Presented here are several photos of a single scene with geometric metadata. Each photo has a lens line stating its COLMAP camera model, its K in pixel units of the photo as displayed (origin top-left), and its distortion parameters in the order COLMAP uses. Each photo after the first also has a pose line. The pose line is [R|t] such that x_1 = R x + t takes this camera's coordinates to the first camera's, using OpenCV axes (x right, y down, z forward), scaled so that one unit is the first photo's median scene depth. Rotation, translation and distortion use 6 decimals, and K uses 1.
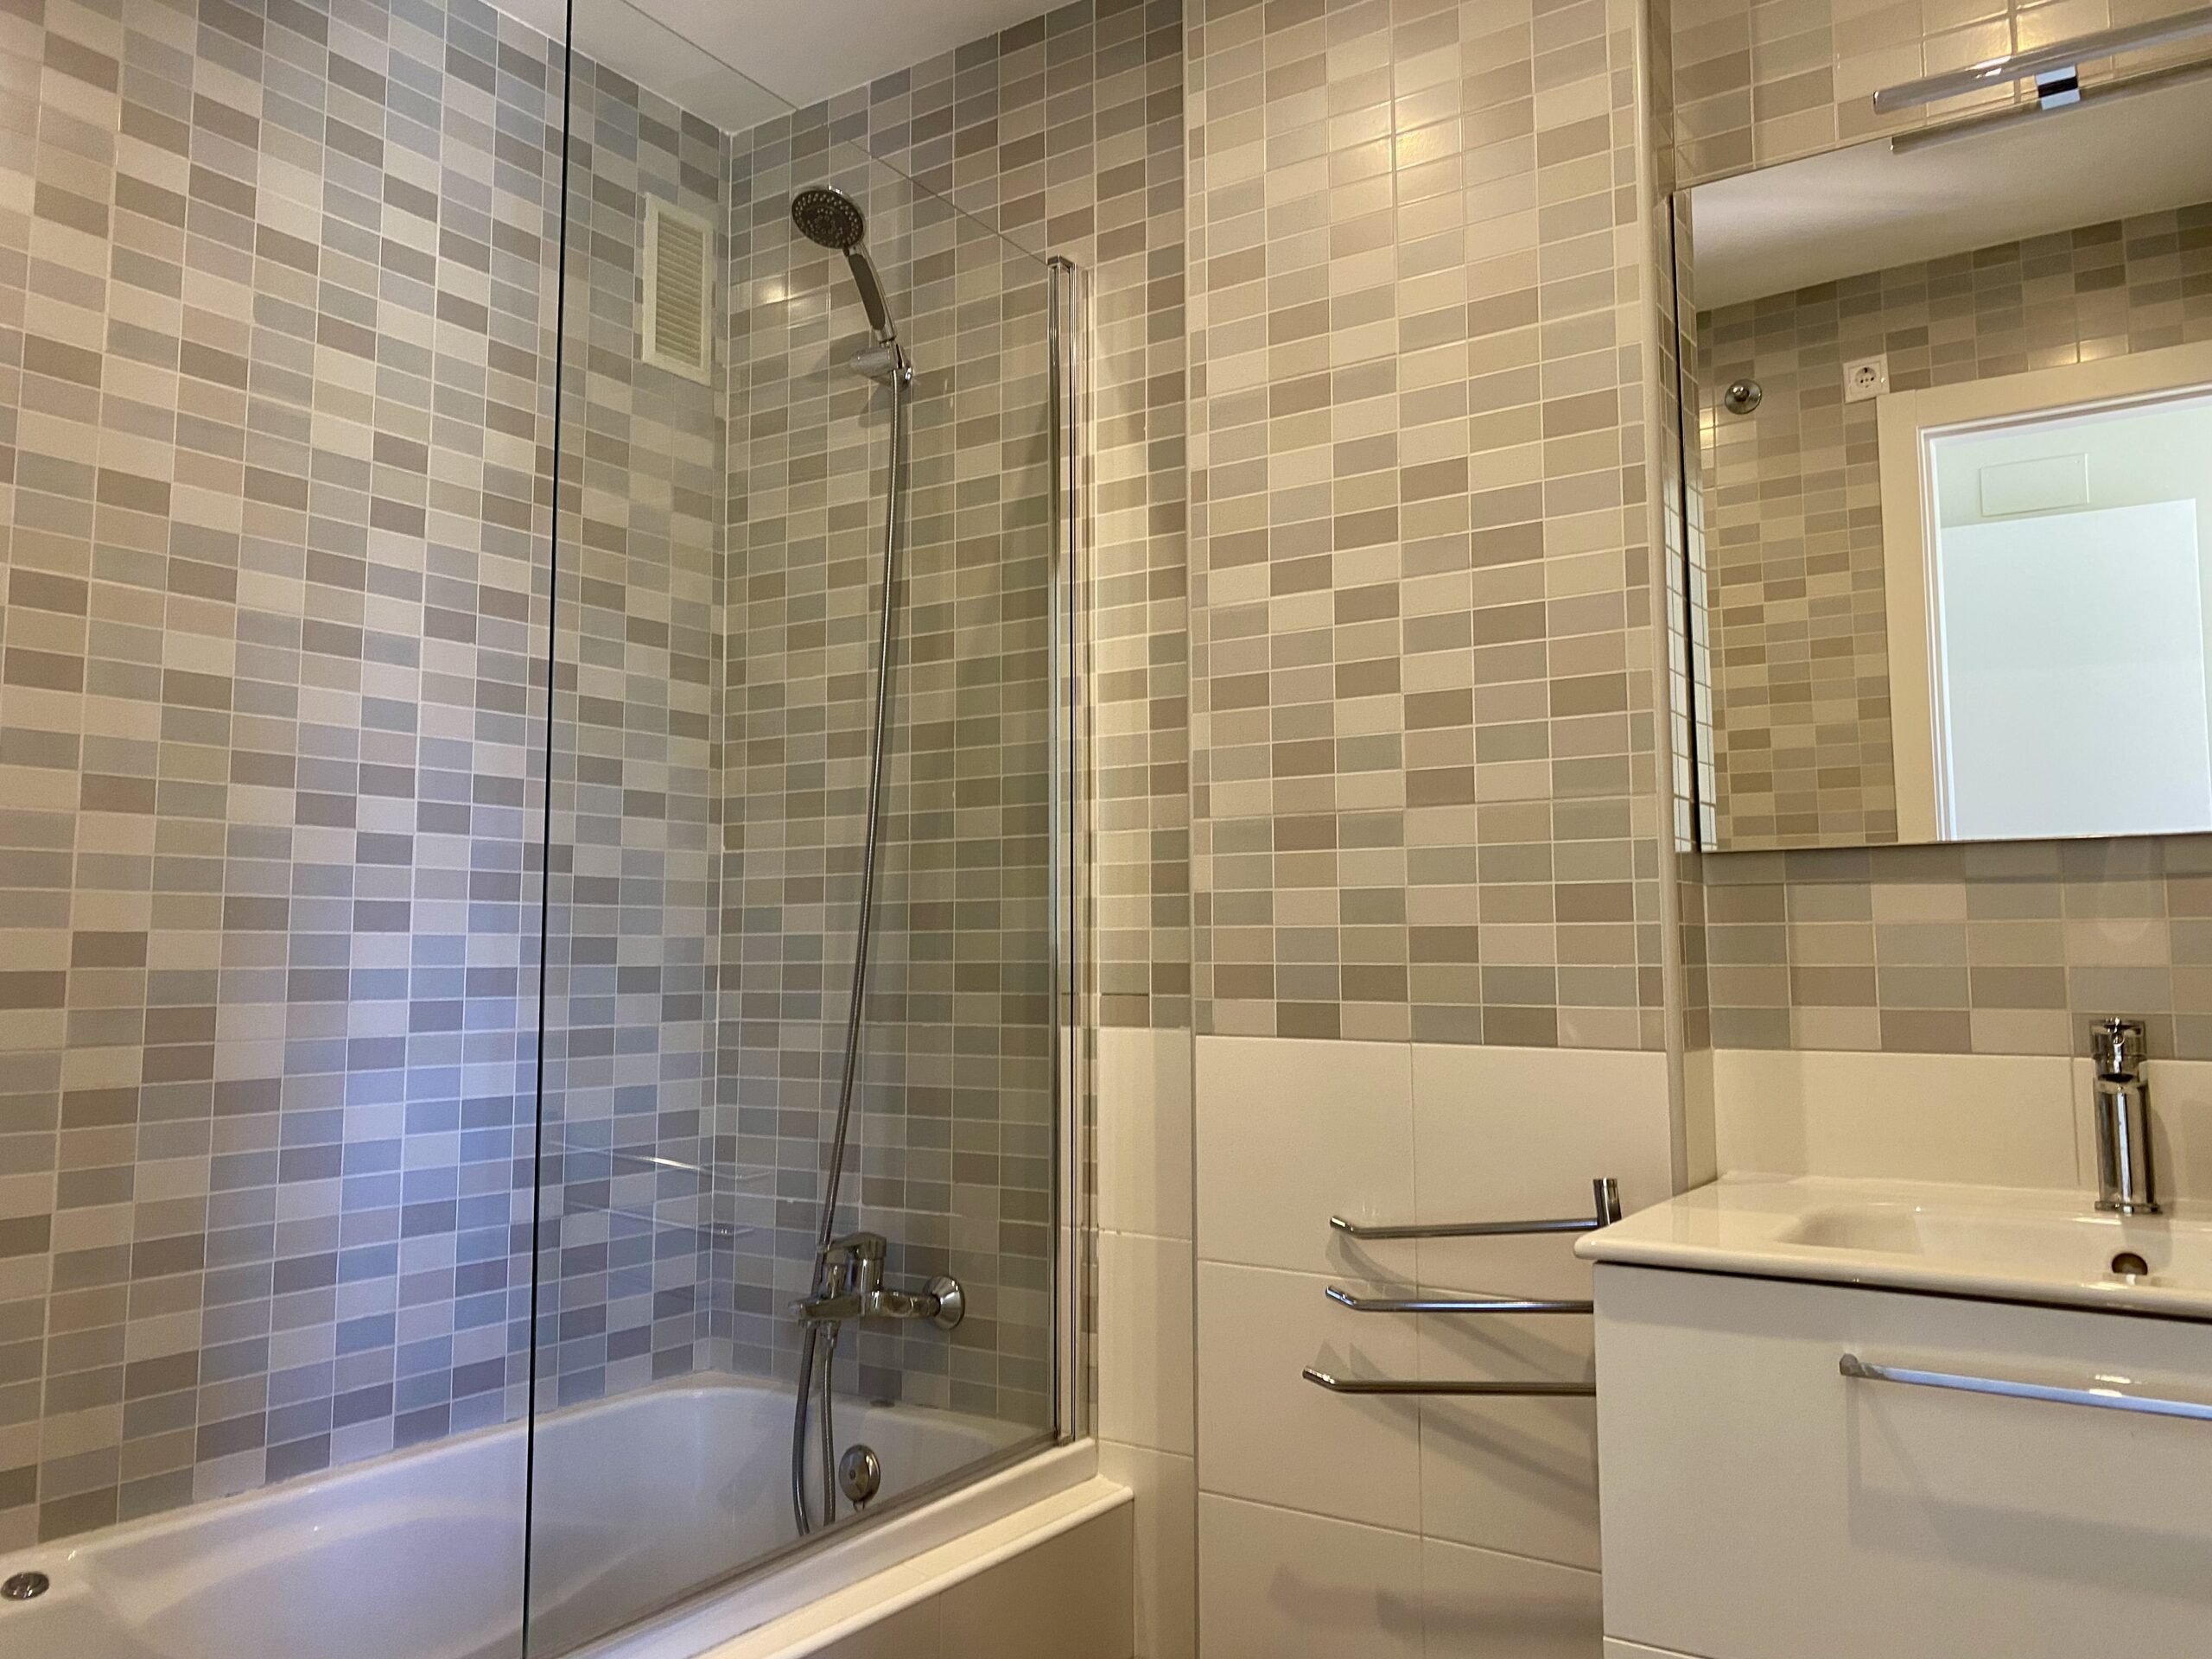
lens RADIAL K [[1674.7, 0, 1115.0], [0, 1674.7, 812.5], [0, 0, 1]] dist [0.053569, -0.079892]
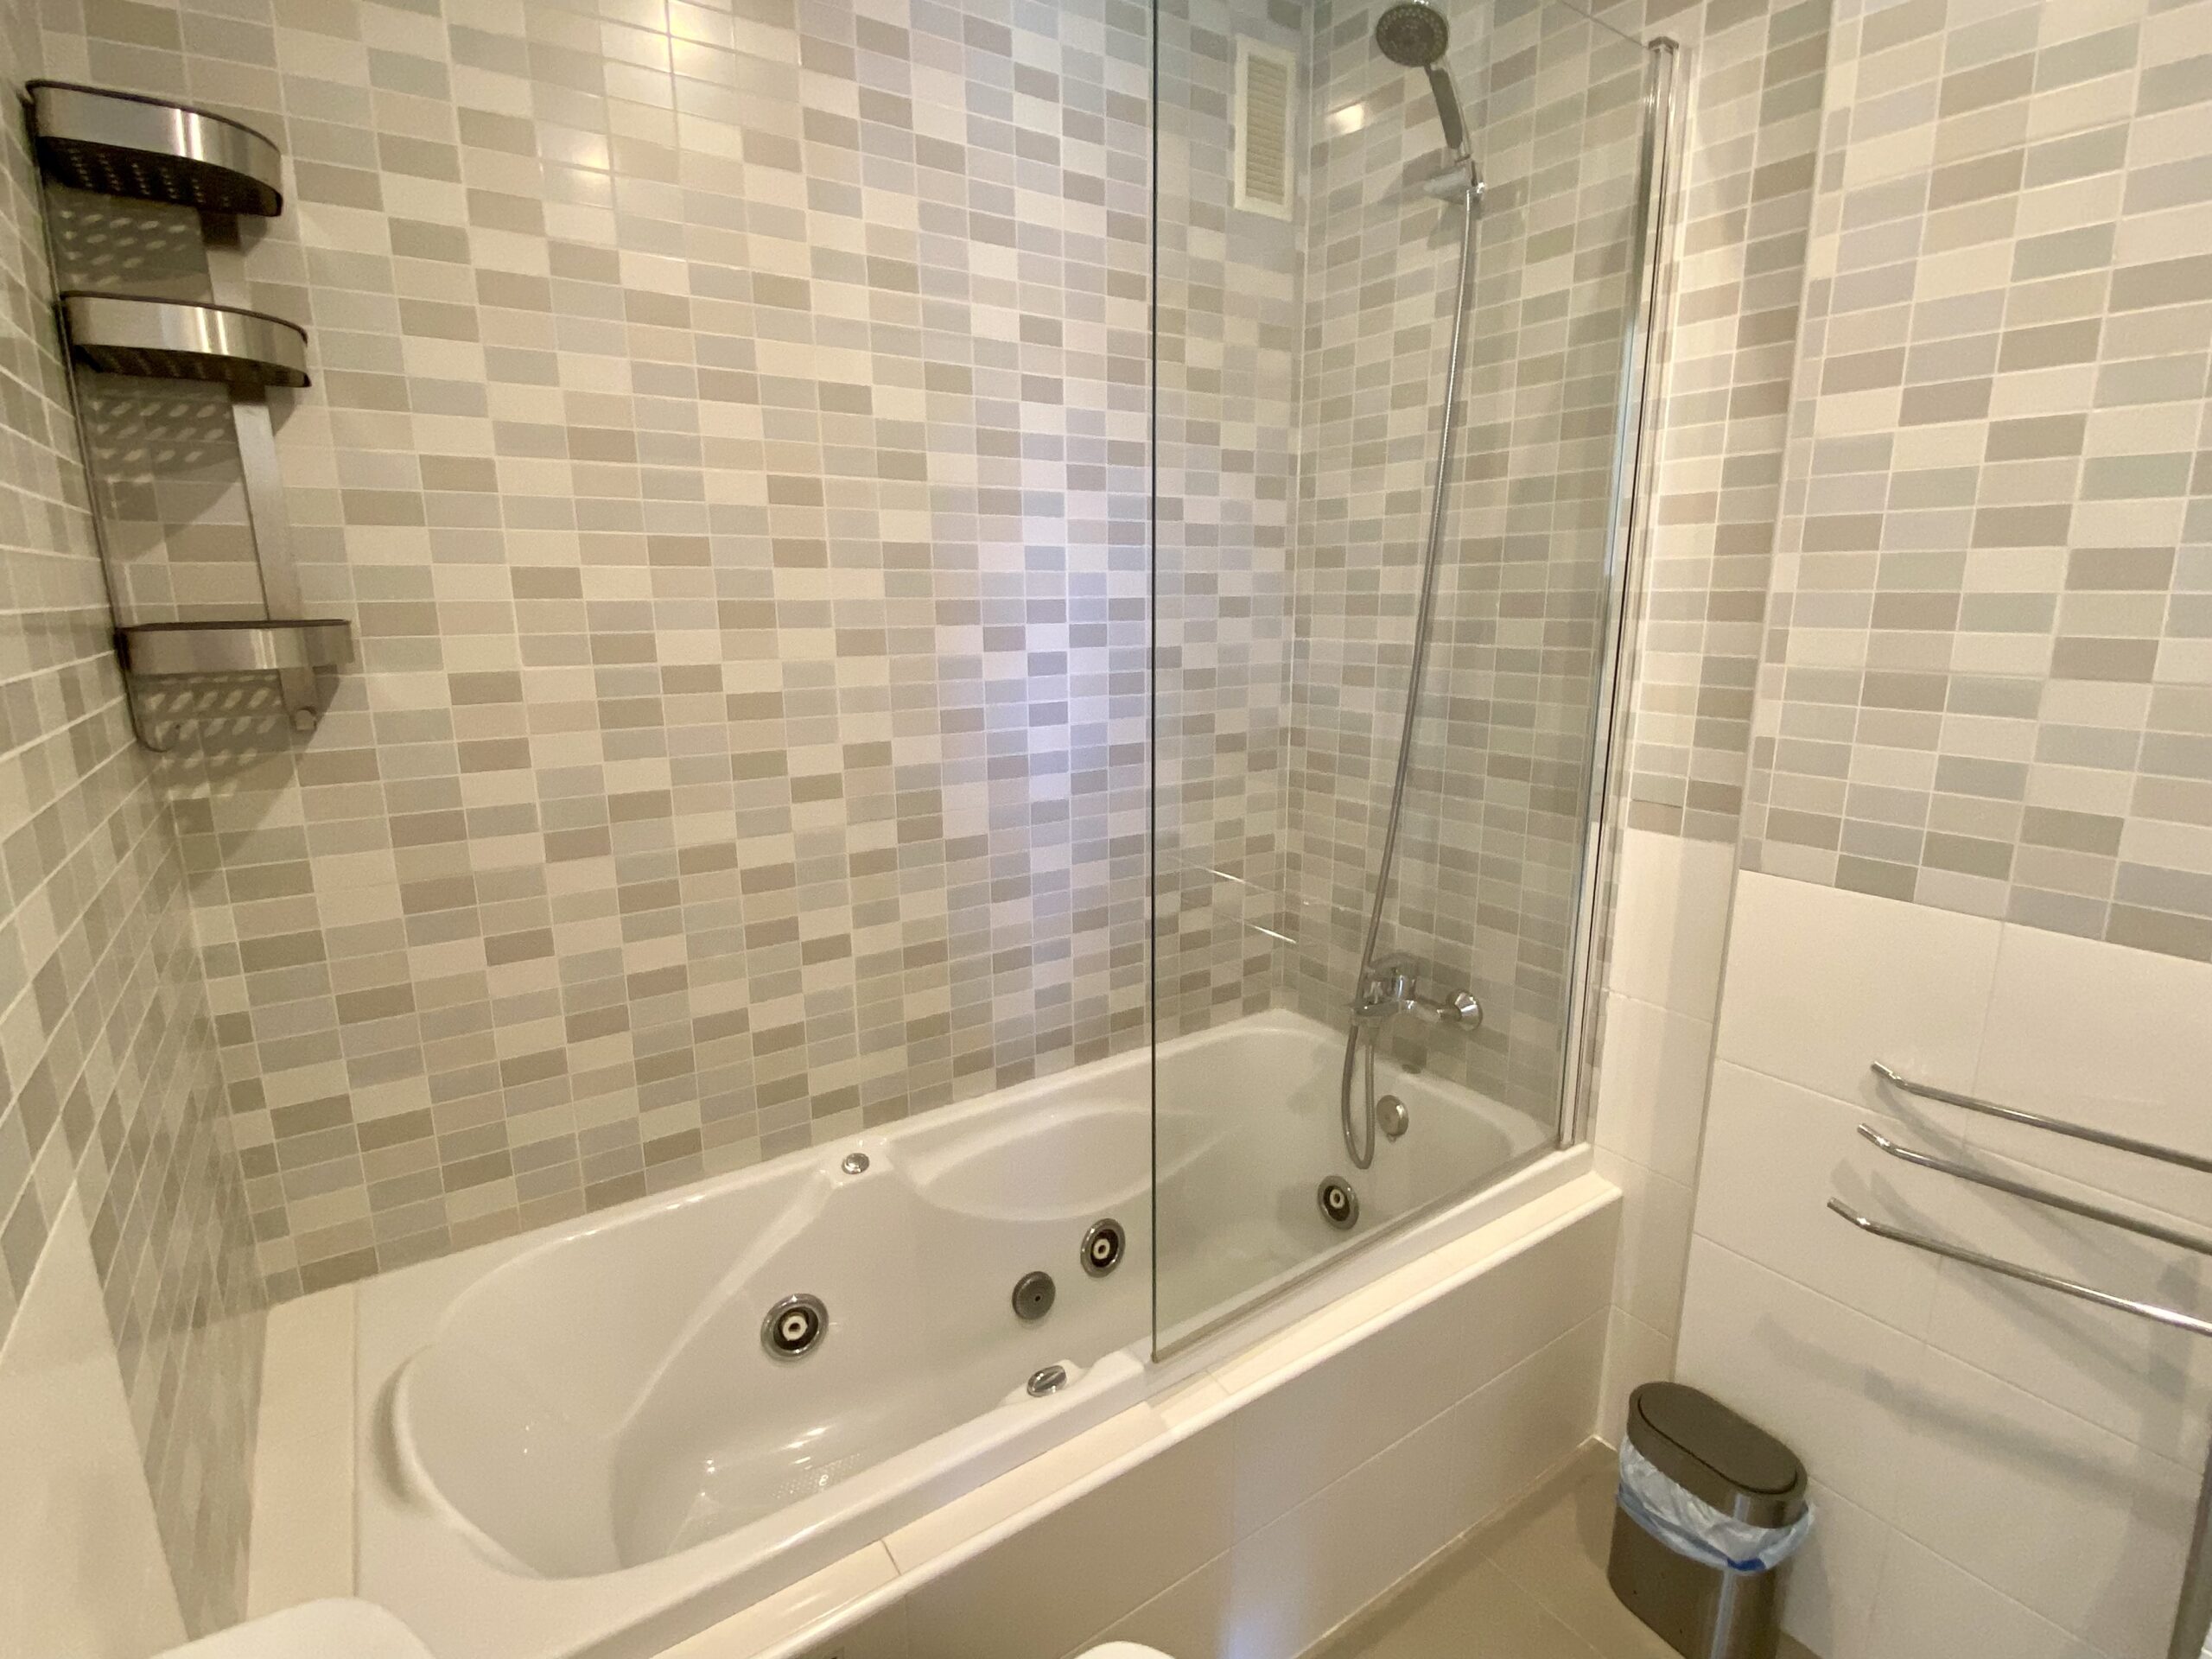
lens RADIAL K [[1082.8, 0, 1111.0], [0, 1082.8, 843.6], [0, 0, 1]] dist [0.007766, -0.013412]
pose [[0.931842, 0.077335, -0.354528, -0.075670], [0.036715, 0.951917, 0.304148, -0.099322], [0.361003, -0.296434, 0.884197, 0.229496]]
